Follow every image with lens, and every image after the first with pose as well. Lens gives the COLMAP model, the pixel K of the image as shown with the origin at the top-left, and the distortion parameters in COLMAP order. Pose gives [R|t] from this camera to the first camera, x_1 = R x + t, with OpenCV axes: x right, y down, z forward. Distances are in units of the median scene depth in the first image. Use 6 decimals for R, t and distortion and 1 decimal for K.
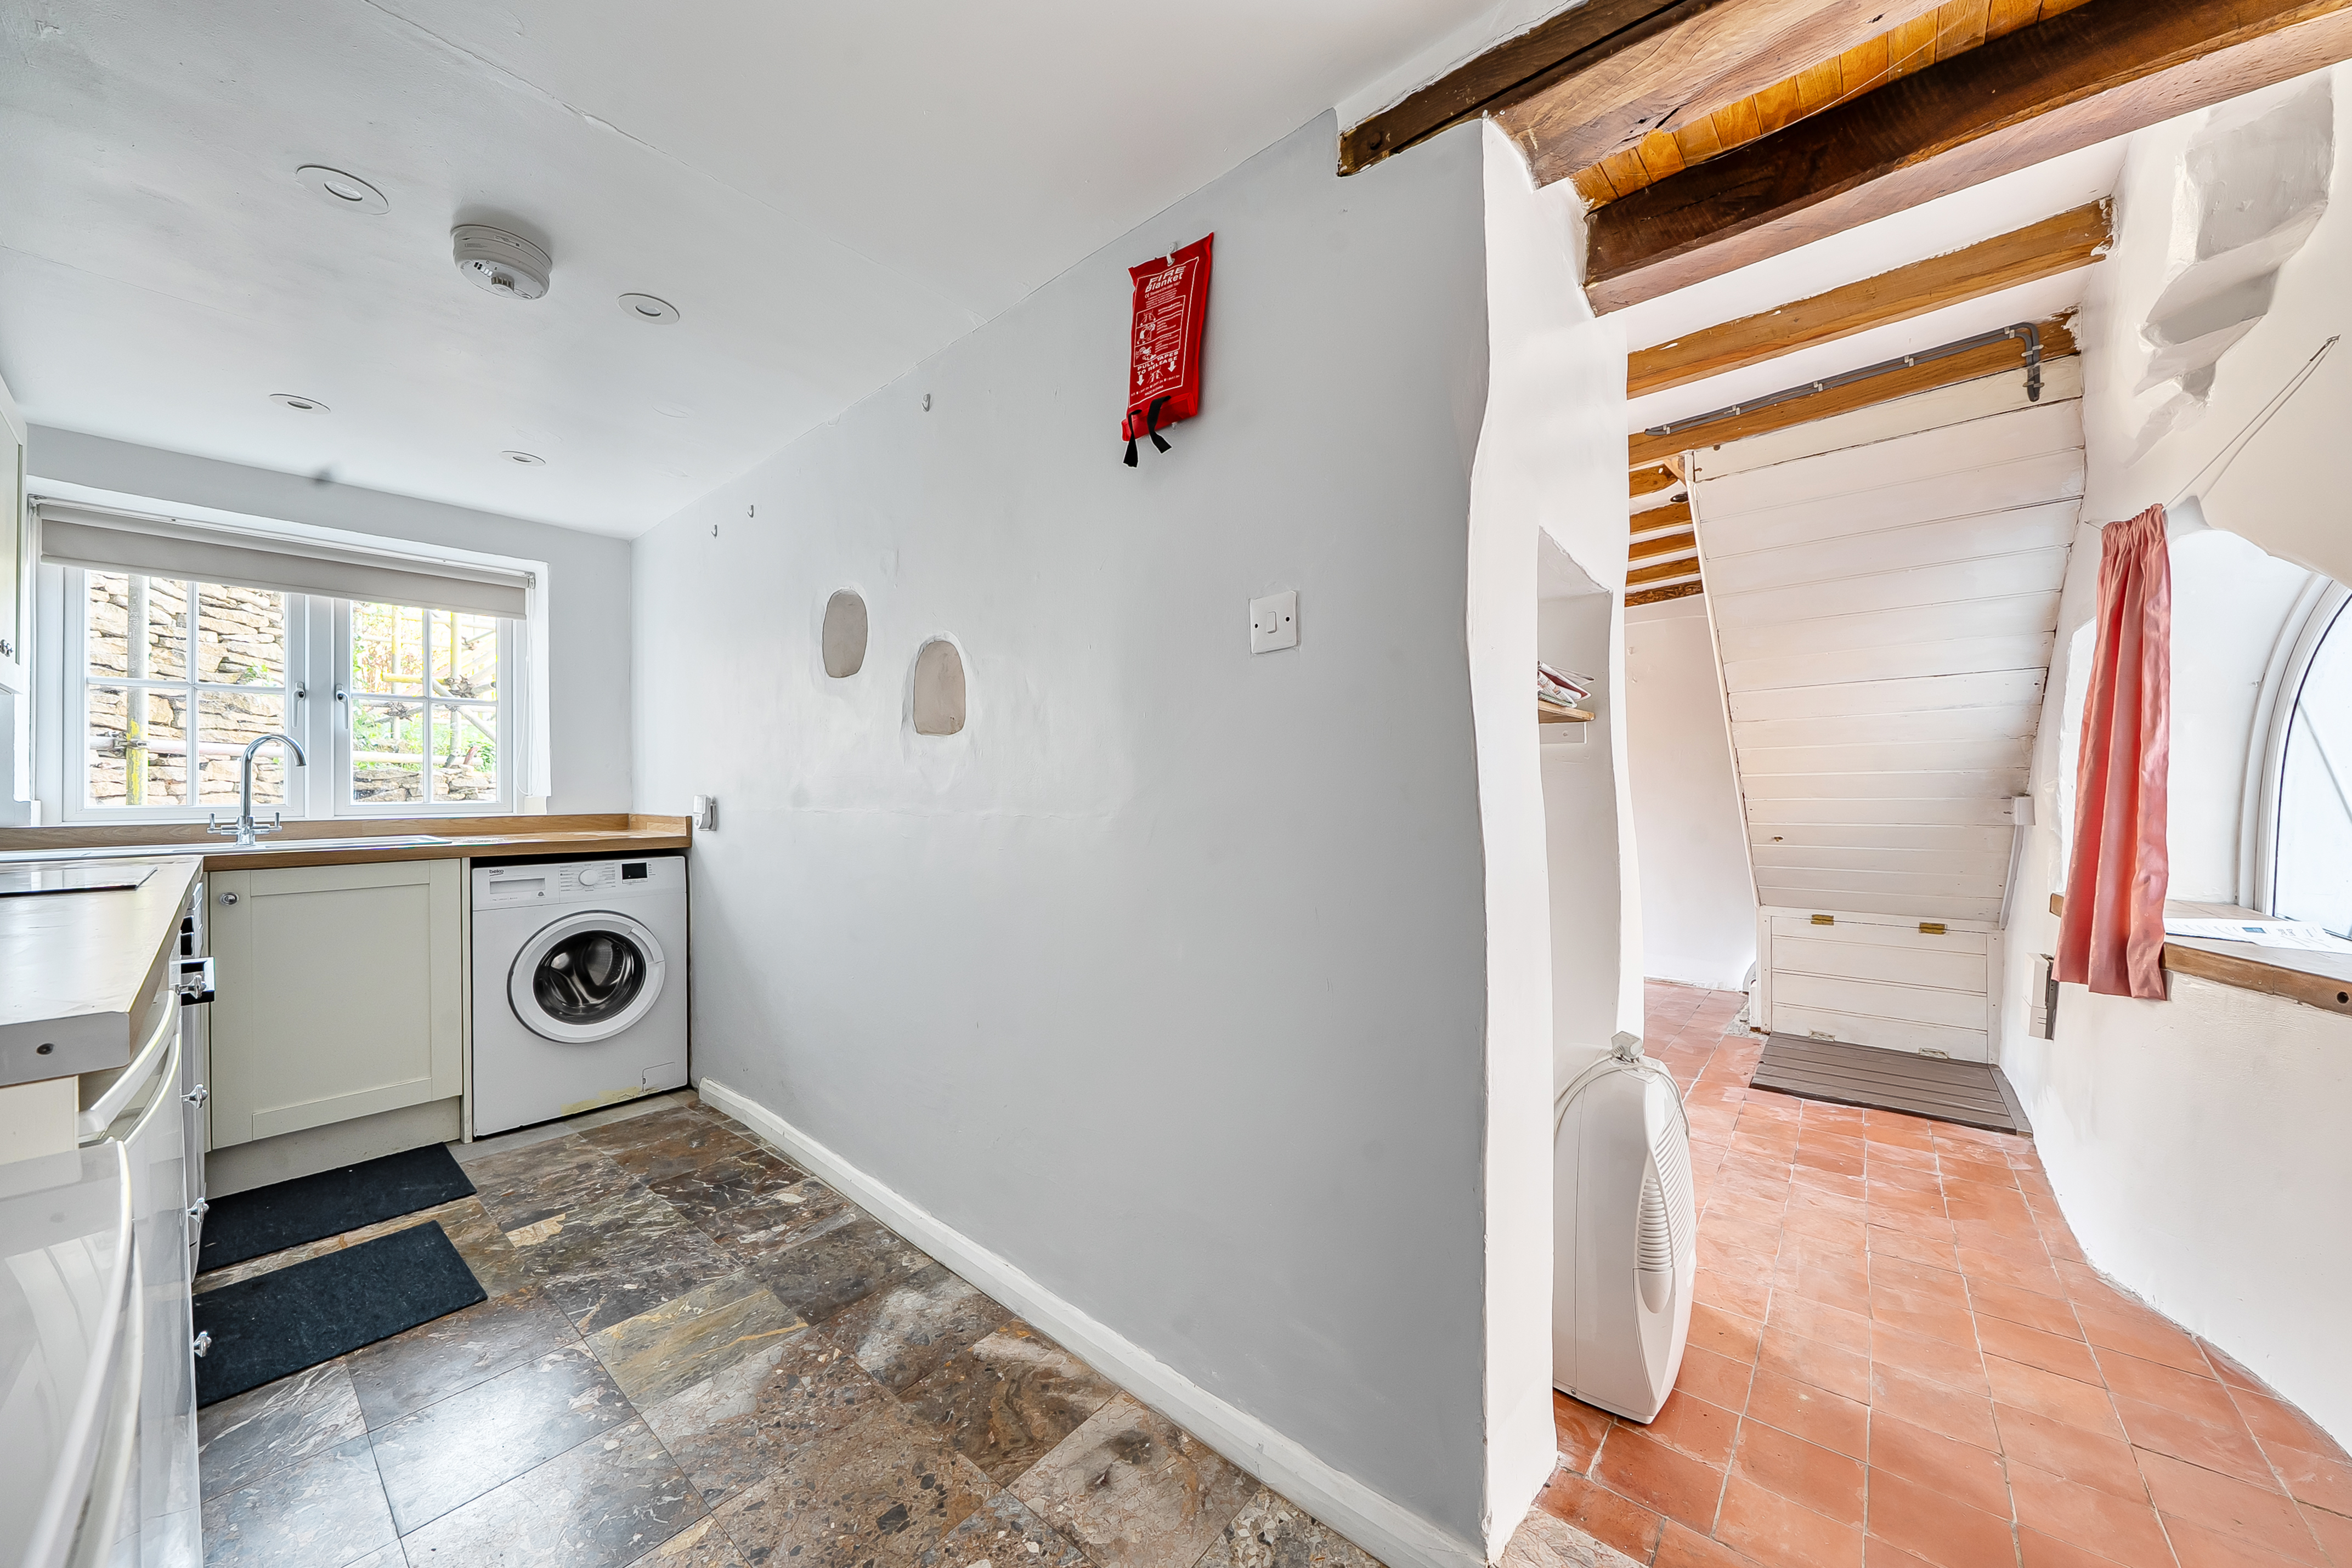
lens RADIAL K [[820.6, 0, 1174.4], [0, 820.6, 785.8], [0, 0, 1]] dist [0.000115, 0.000009]
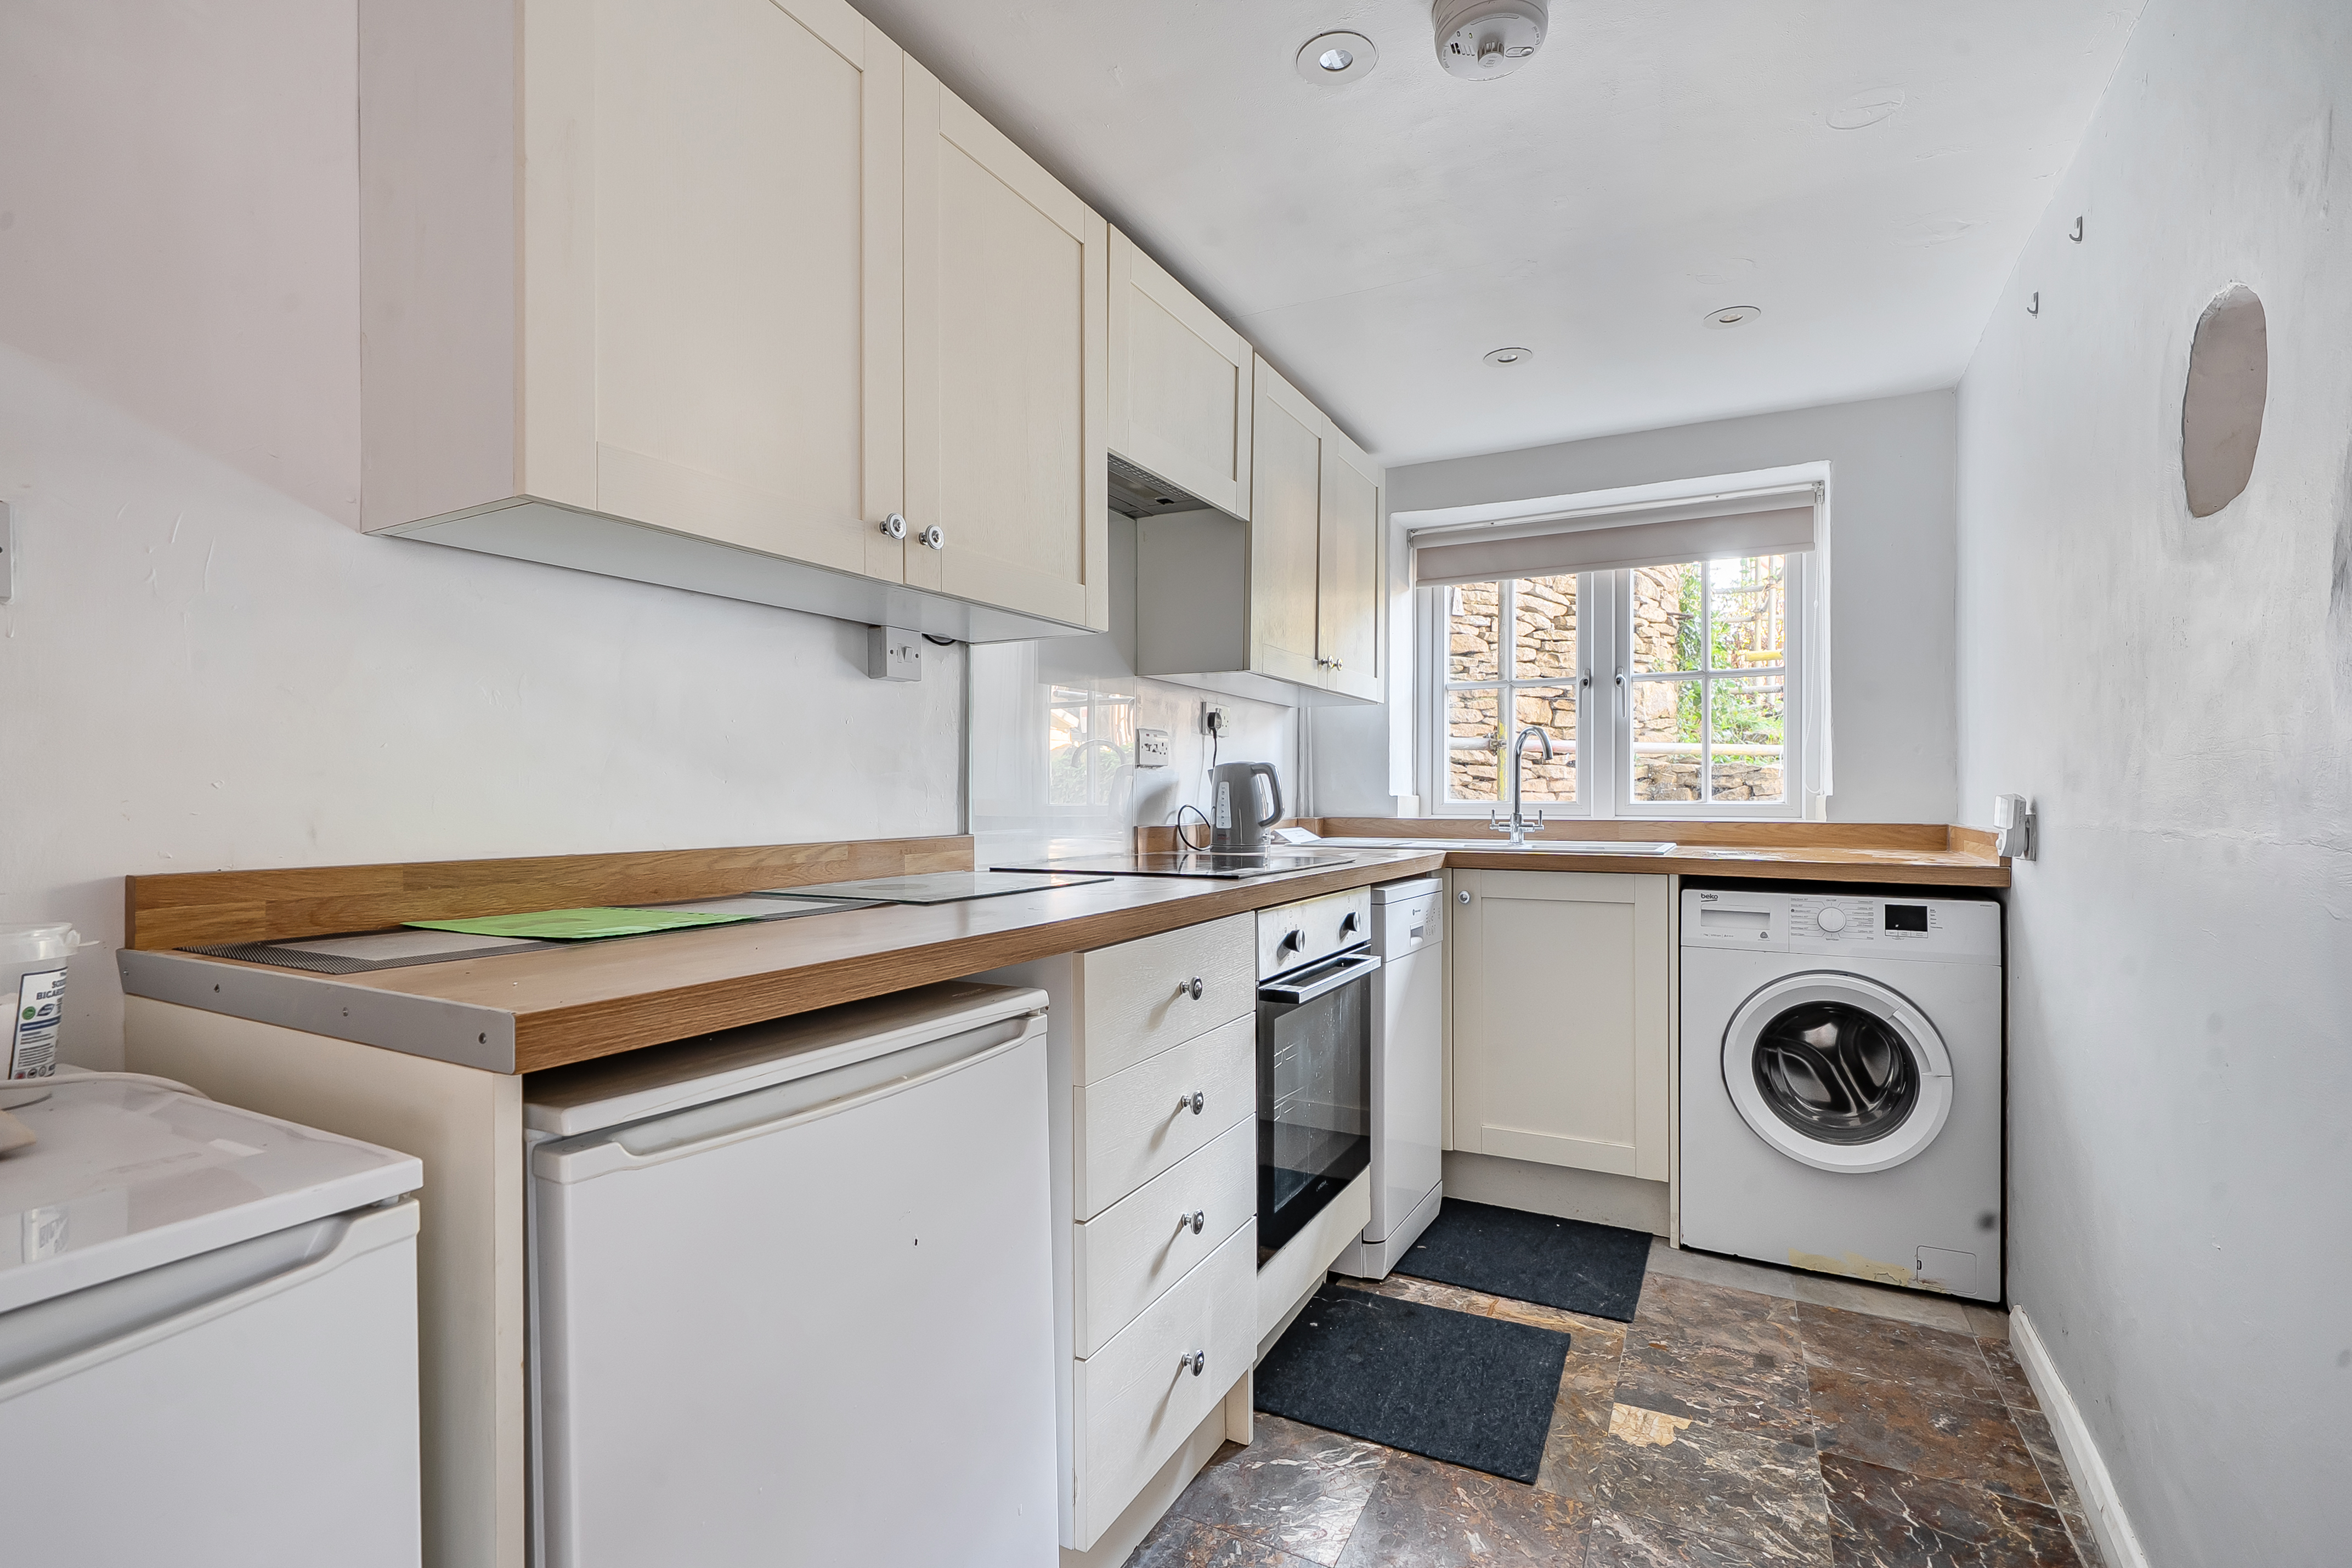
lens RADIAL K [[1077.8, 0, 1174.5], [0, 1077.8, 797.8], [0, 0, 1]] dist [0.004738, 0.001516]
pose [[0.222079, 0.010333, -0.974974, 0.011477], [0.000987, 0.999941, 0.010823, 0.004763], [0.975028, -0.003365, 0.222056, 0.319589]]
